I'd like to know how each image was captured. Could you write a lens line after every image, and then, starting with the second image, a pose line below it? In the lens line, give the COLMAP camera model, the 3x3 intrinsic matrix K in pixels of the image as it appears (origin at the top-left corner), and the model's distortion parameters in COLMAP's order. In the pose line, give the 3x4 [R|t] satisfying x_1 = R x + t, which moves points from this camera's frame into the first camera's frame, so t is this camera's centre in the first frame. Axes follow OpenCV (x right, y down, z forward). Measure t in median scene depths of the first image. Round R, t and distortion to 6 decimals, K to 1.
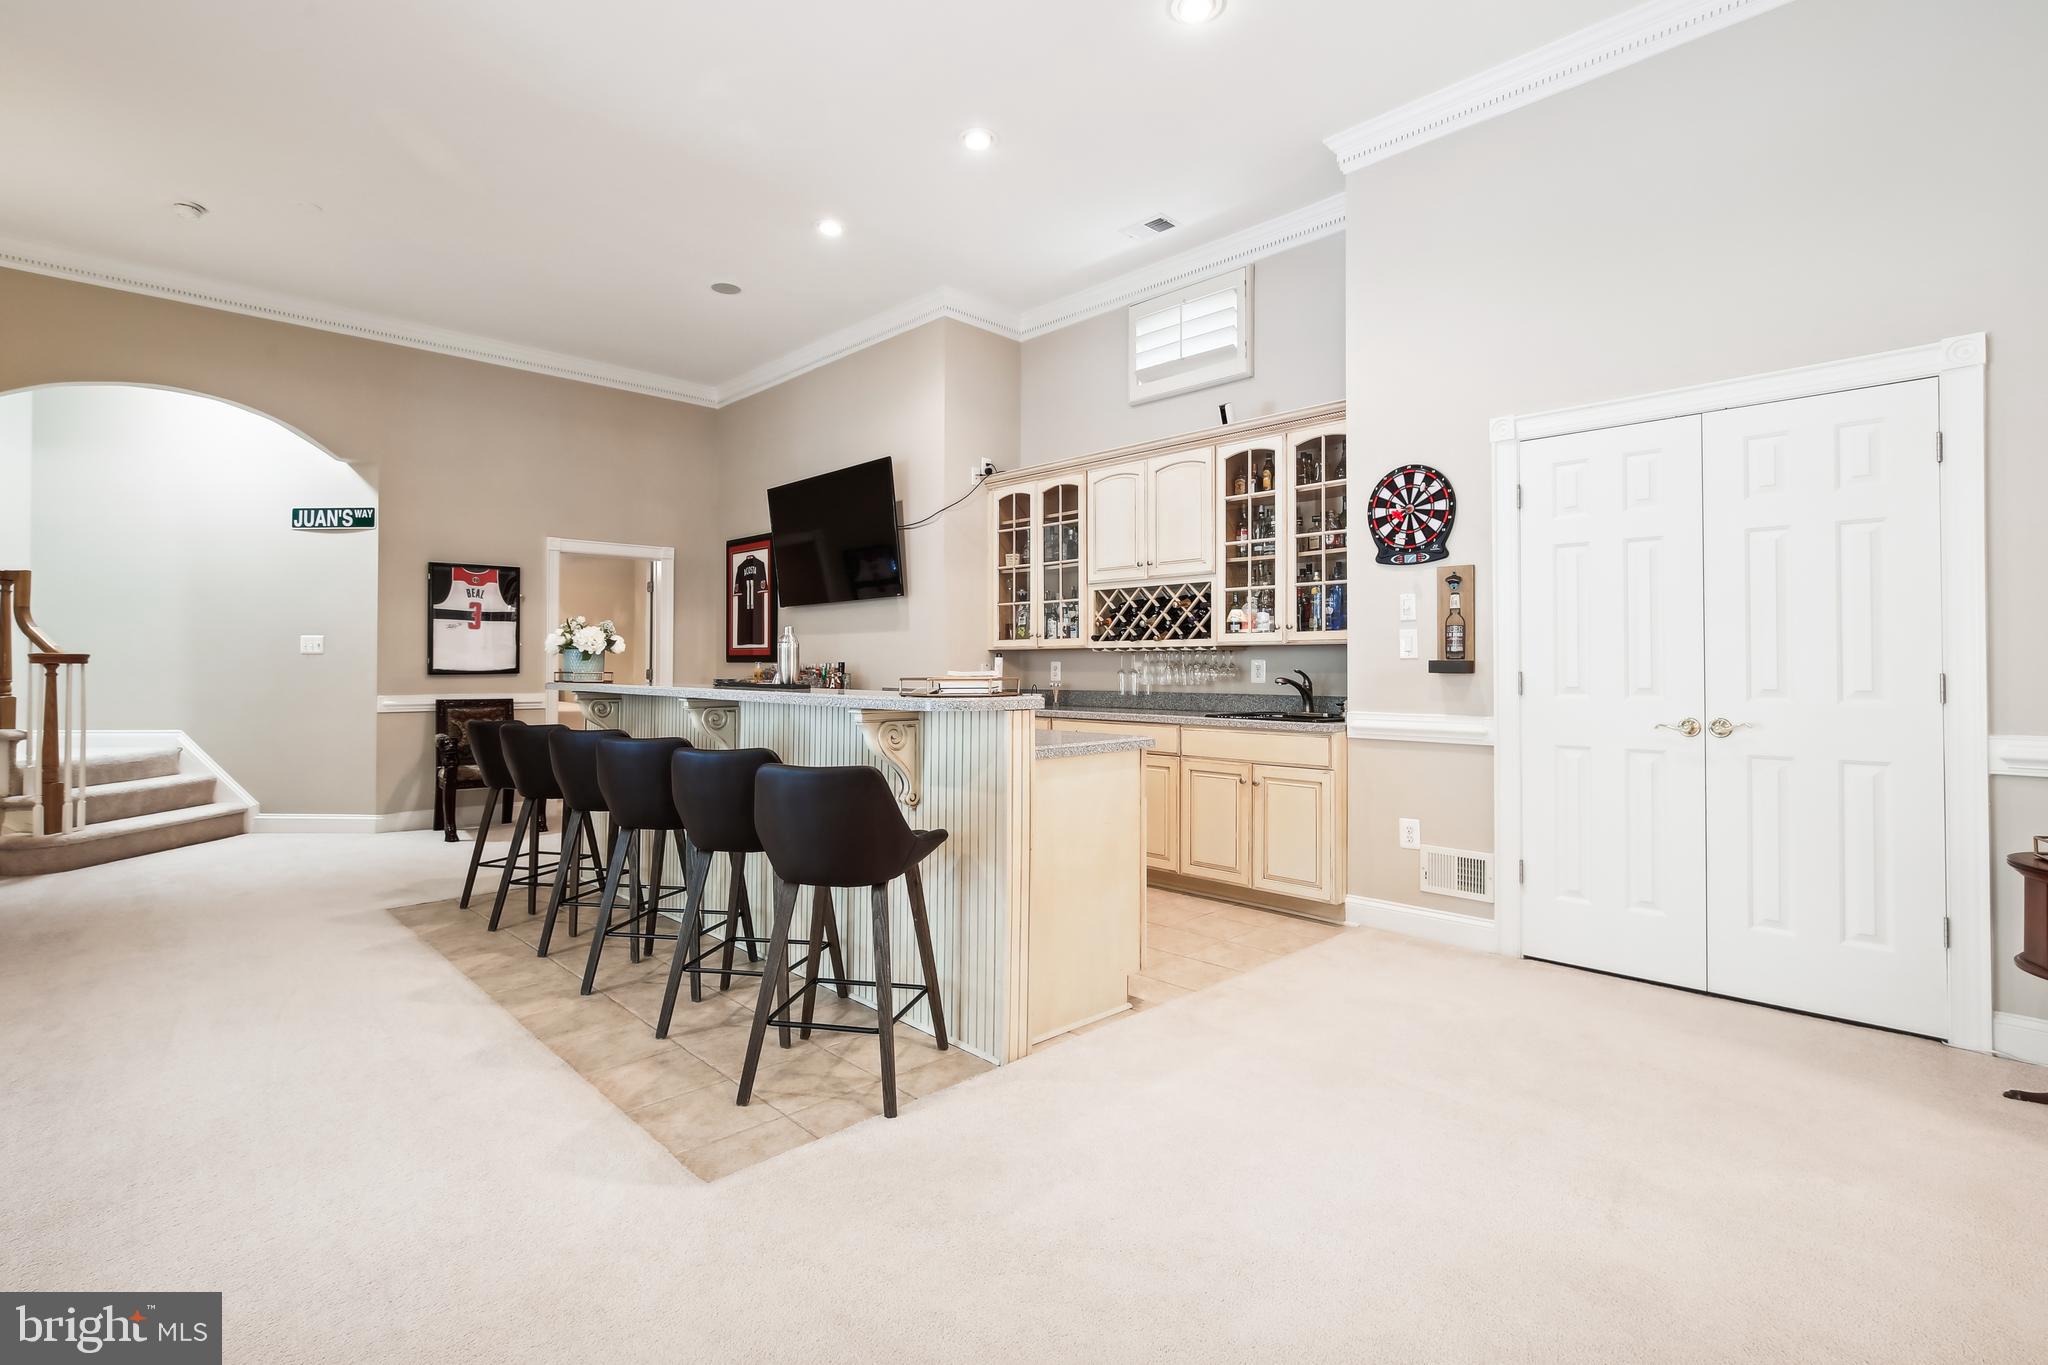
lens RADIAL K [[946.3, 0, 1020.8], [0, 946.3, 663.9], [0, 0, 1]] dist [-0.009576, 0.004789]
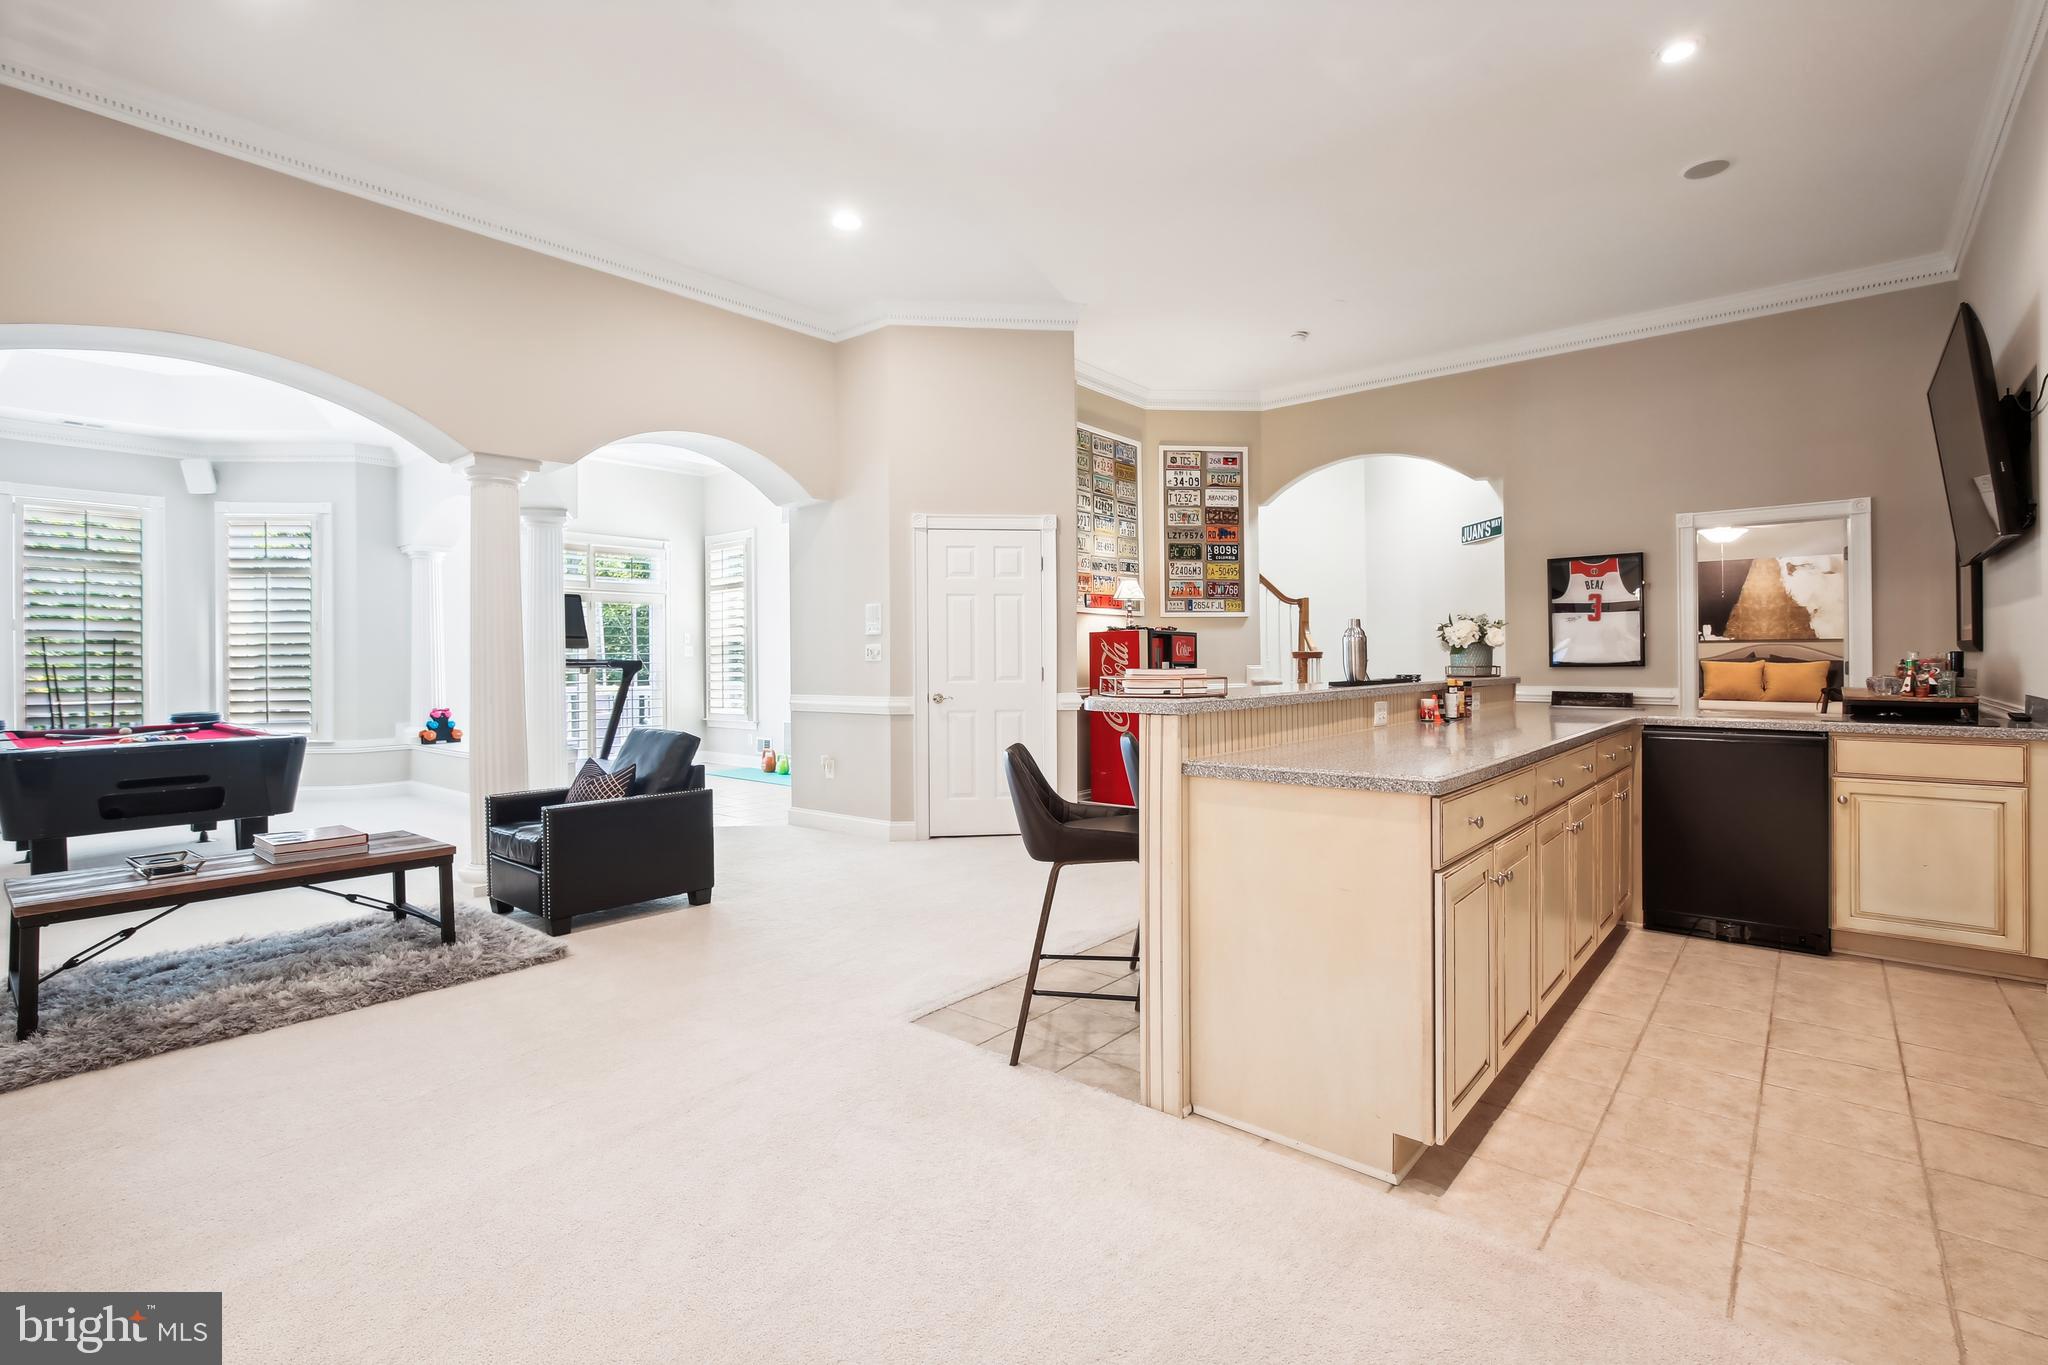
lens RADIAL K [[946.3, 0, 1033.5], [0, 946.3, 656.8], [0, 0, 1]] dist [-0.009576, 0.004789]
pose [[0.105152, -0.004647, -0.994445, 0.459283], [0.008373, 0.999958, -0.003787, -0.000944], [0.994421, -0.007928, 0.105187, 0.422806]]
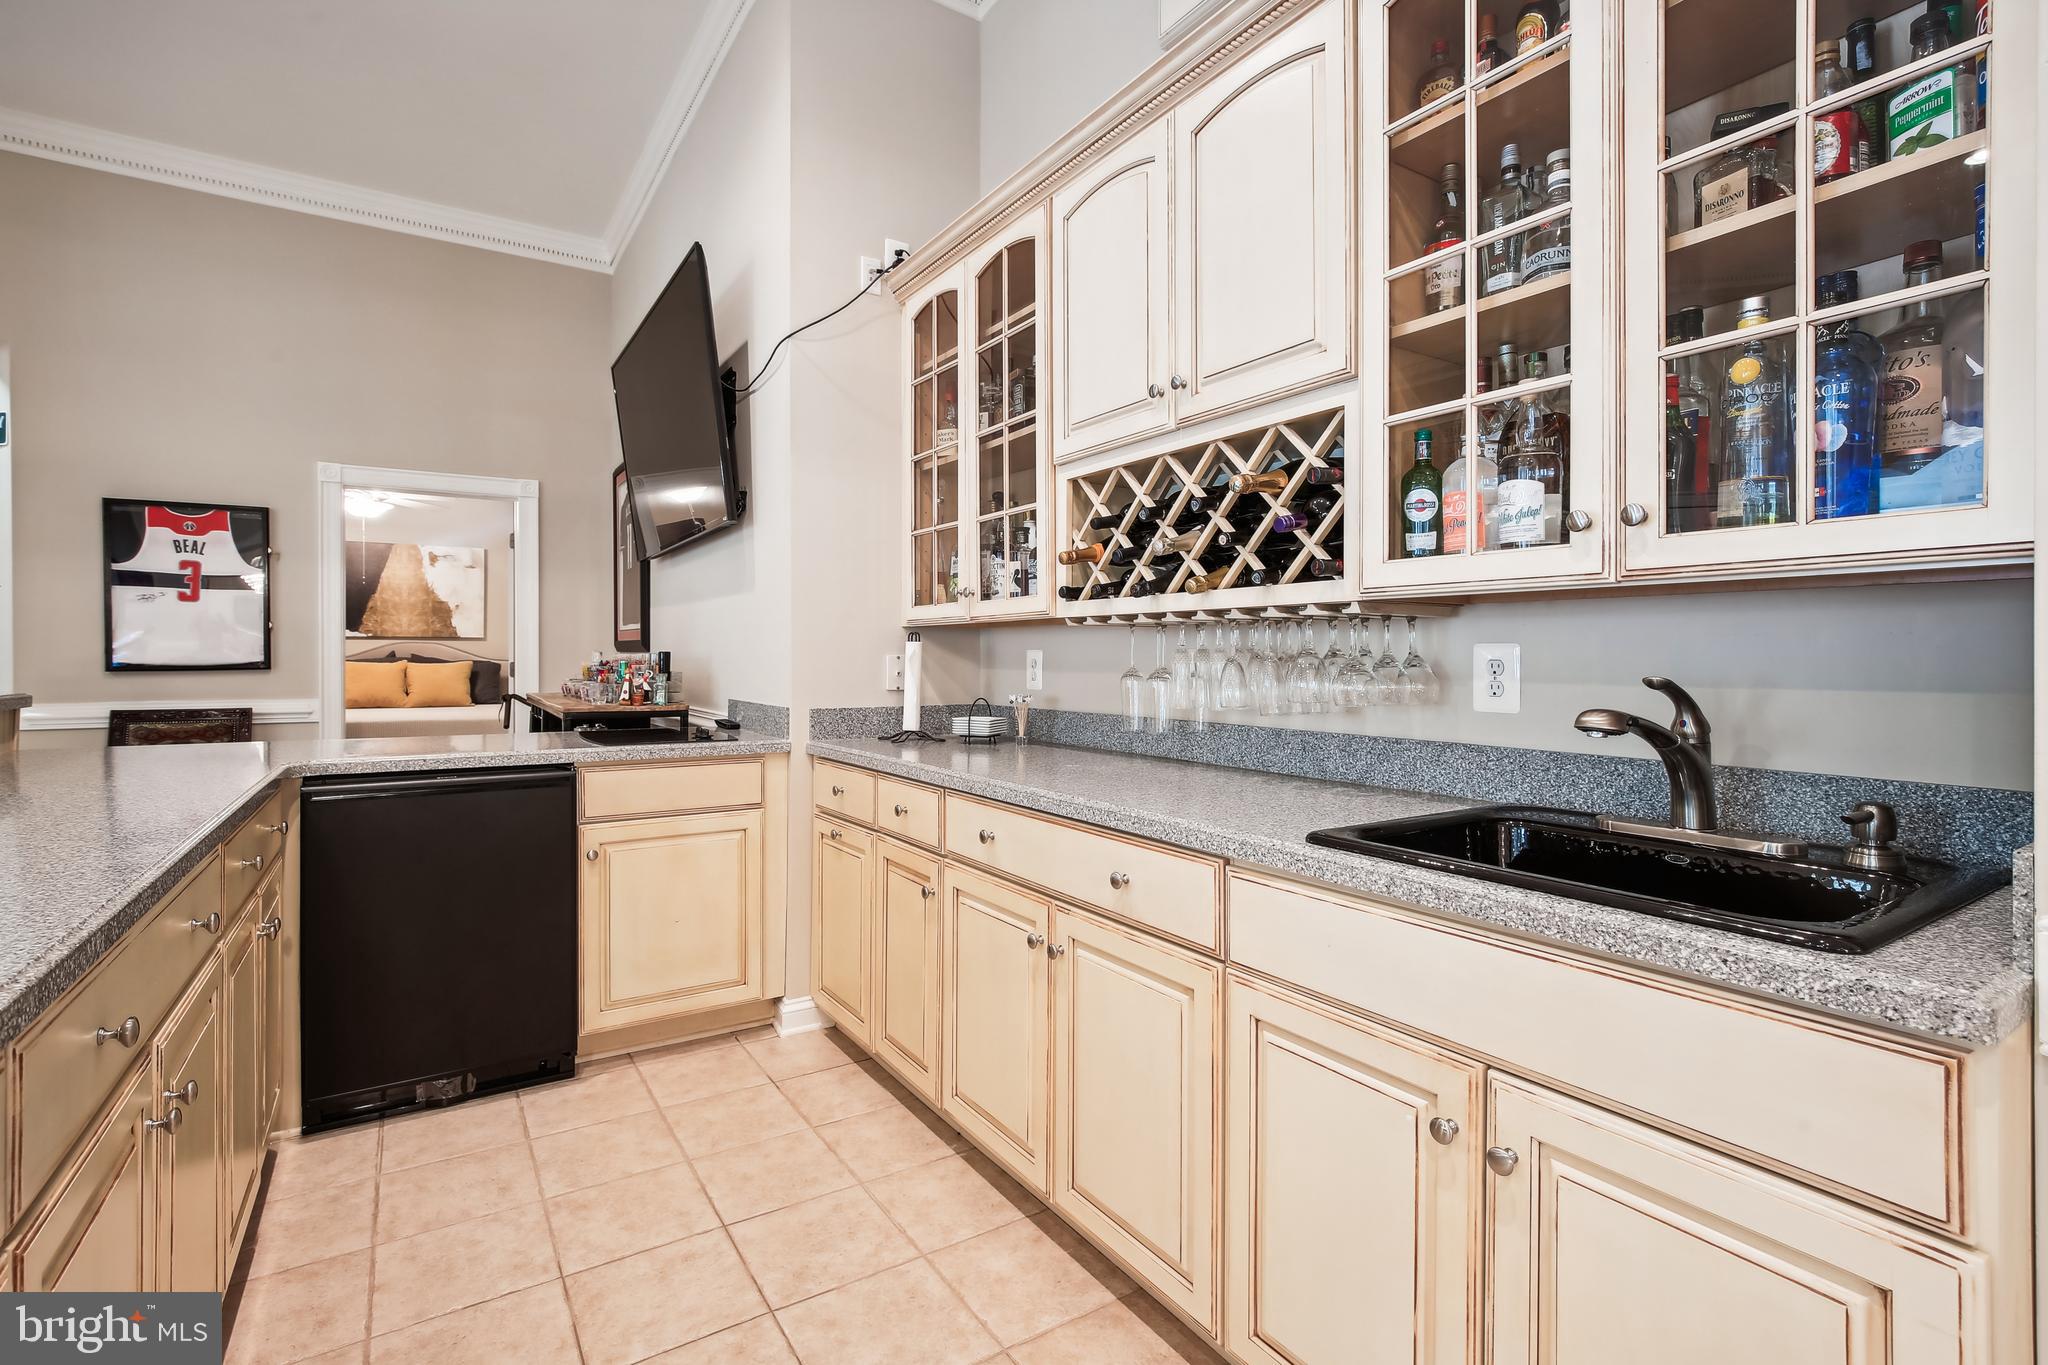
lens RADIAL K [[946.3, 0, 1016.6], [0, 946.3, 659.0], [0, 0, 1]] dist [-0.009576, 0.004789]
pose [[0.980258, -0.000060, -0.197725, 0.151076], [0.001494, 0.999974, 0.007102, -0.001292], [0.197719, -0.007258, 0.980232, 0.640073]]
